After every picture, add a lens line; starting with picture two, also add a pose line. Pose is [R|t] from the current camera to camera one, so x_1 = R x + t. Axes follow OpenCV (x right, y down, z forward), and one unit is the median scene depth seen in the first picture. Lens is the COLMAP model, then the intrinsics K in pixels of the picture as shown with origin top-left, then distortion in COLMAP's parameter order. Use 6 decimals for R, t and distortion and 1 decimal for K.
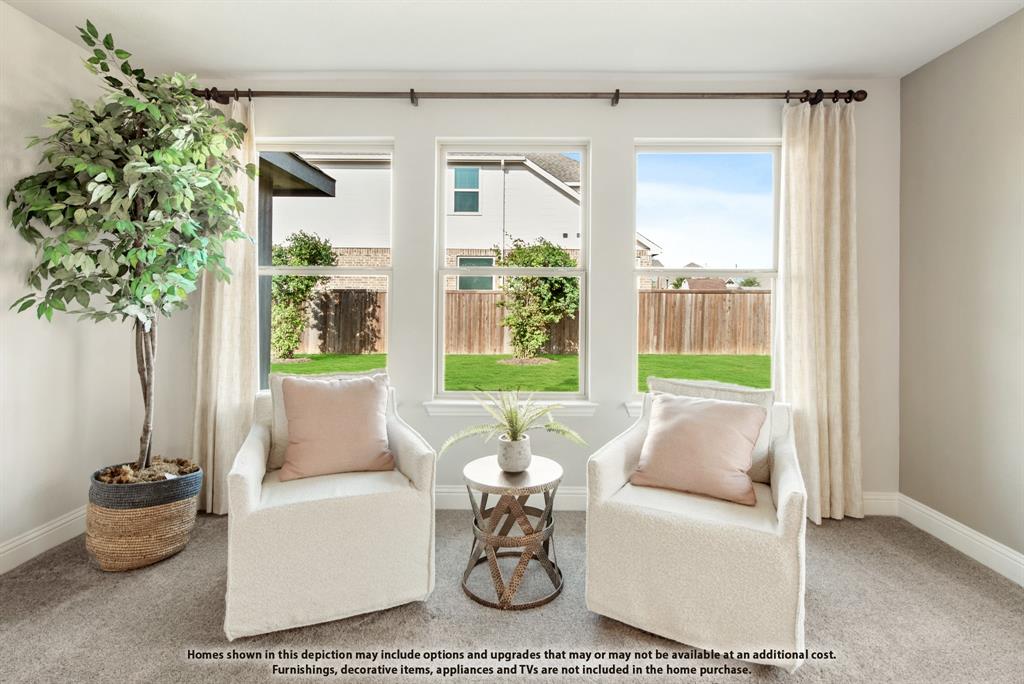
lens RADIAL K [[425.6, 0, 543.1], [0, 425.6, 317.6], [0, 0, 1]] dist [0.000257, -0.000304]
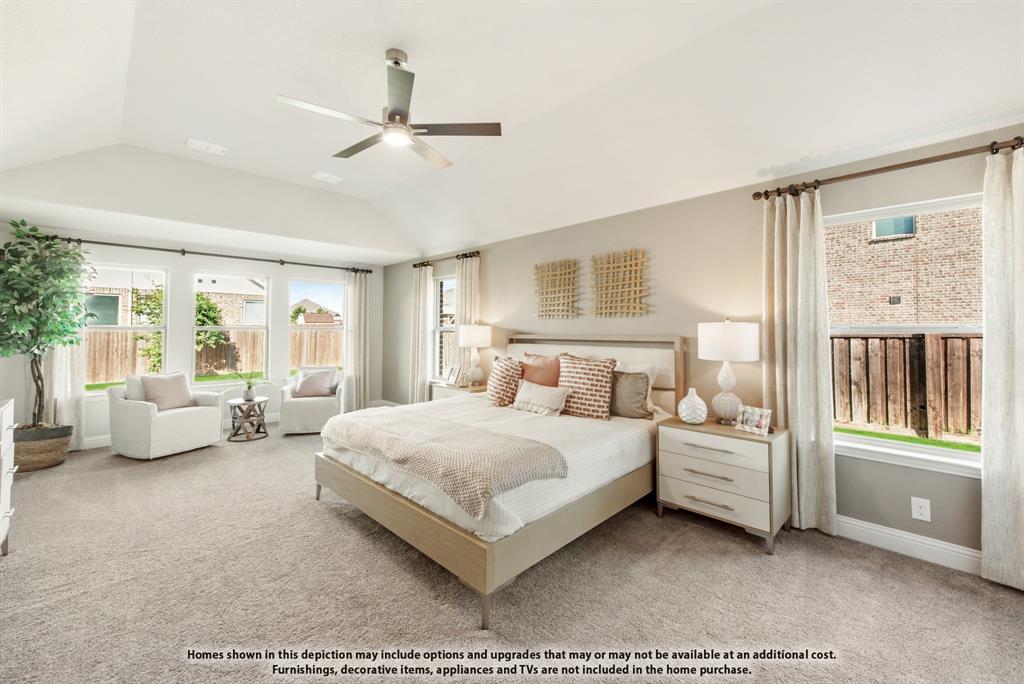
lens RADIAL K [[425.6, 0, 543.1], [0, 425.6, 317.6], [0, 0, 1]] dist [0.000257, -0.000304]
pose [[0.659112, 0.015544, 0.751884, -0.741528], [0.023506, 0.998872, -0.041255, -0.035948], [-0.751678, 0.044866, 0.658003, -1.956395]]
